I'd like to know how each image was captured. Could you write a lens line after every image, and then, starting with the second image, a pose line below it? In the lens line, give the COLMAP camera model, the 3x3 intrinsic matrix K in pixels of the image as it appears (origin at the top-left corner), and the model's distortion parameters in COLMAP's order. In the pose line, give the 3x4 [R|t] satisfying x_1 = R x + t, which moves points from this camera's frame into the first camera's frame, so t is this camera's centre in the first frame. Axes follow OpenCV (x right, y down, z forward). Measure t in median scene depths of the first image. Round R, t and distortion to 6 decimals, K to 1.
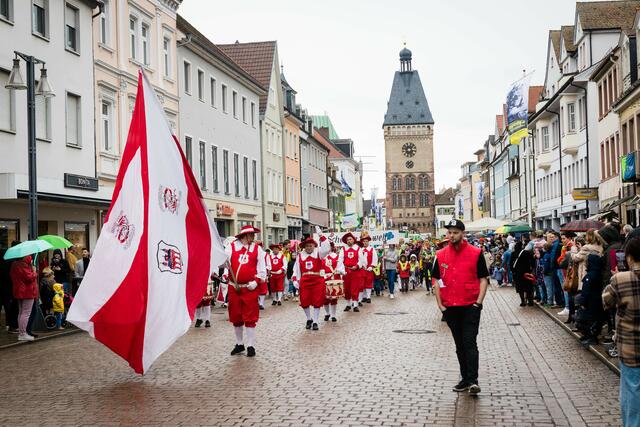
lens RADIAL K [[972.2, 0, 323.4], [0, 972.2, 215.2], [0, 0, 1]] dist [0.013625, 0.000000]
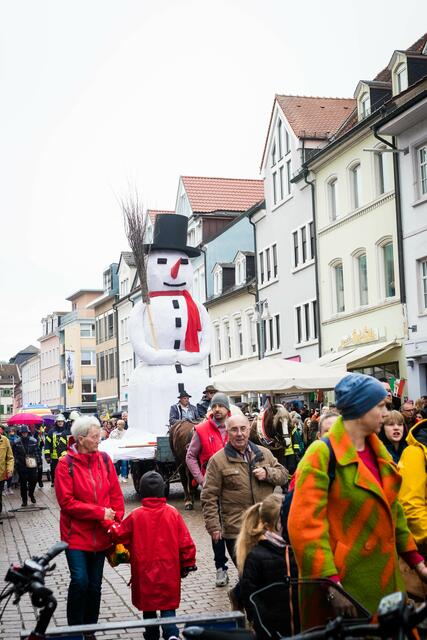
lens RADIAL K [[972.2, 0, 218.6], [0, 972.2, 326.9], [0, 0, 1]] dist [0.013625, 0.000000]
pose [[0.926089, 0.051609, 0.373758, 0.004046], [-0.019561, 0.995836, -0.089038, 0.018493], [-0.376797, 0.075146, 0.923243, 0.484037]]
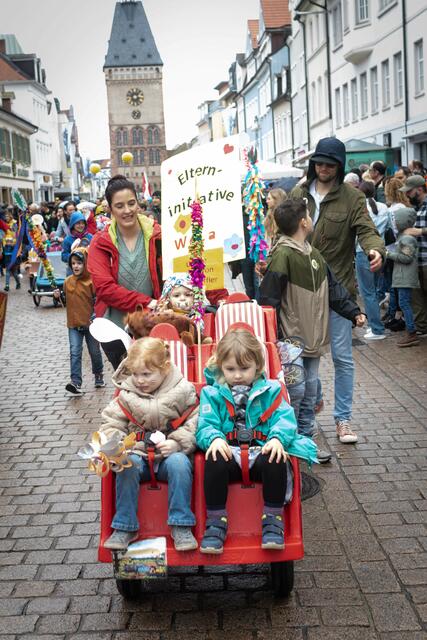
lens RADIAL K [[972.2, 0, 215.2], [0, 972.2, 315.7], [0, 0, 1]] dist [0.013625, 0.000000]
pose [[0.986902, -0.044041, 0.155192, 0.039545], [0.022151, 0.989896, 0.140053, 0.009881], [-0.159792, -0.134781, 0.977906, 0.309959]]
